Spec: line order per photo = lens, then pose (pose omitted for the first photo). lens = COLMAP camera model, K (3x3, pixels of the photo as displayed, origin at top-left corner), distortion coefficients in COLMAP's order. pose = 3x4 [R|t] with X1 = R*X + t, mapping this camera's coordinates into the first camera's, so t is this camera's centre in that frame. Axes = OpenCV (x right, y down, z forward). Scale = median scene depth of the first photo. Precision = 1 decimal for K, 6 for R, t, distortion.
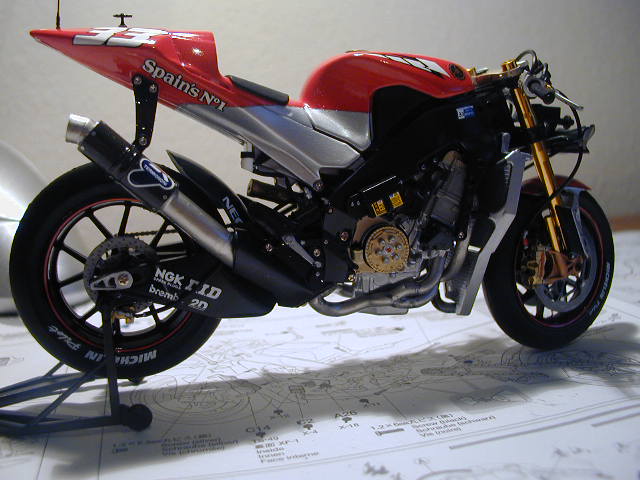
lens RADIAL K [[671.6, 0, 320.0], [0, 671.6, 240.0], [0, 0, 1]] dist [-0.207818, 0.147300]
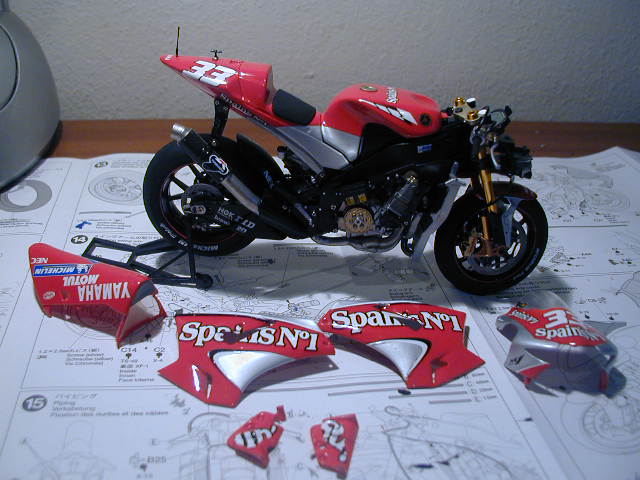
lens RADIAL K [[671.6, 0, 320.0], [0, 671.6, 240.0], [0, 0, 1]] dist [-0.207818, 0.147300]
pose [[0.939234, 0.250441, -0.234773, 0.422957], [-0.150574, 0.915178, 0.373867, -0.556100], [0.308490, -0.315798, 0.897277, -0.508713]]
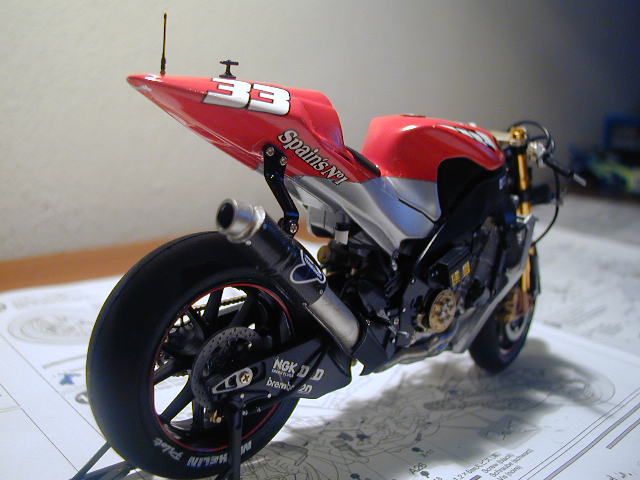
lens RADIAL K [[671.6, 0, 320.0], [0, 671.6, 240.0], [0, 0, 1]] dist [-0.207818, 0.147300]
pose [[0.880523, -0.018657, 0.473636, -0.598759], [-0.019543, 0.996946, 0.075603, -0.183114], [-0.473601, -0.075827, 0.877470, 0.178748]]
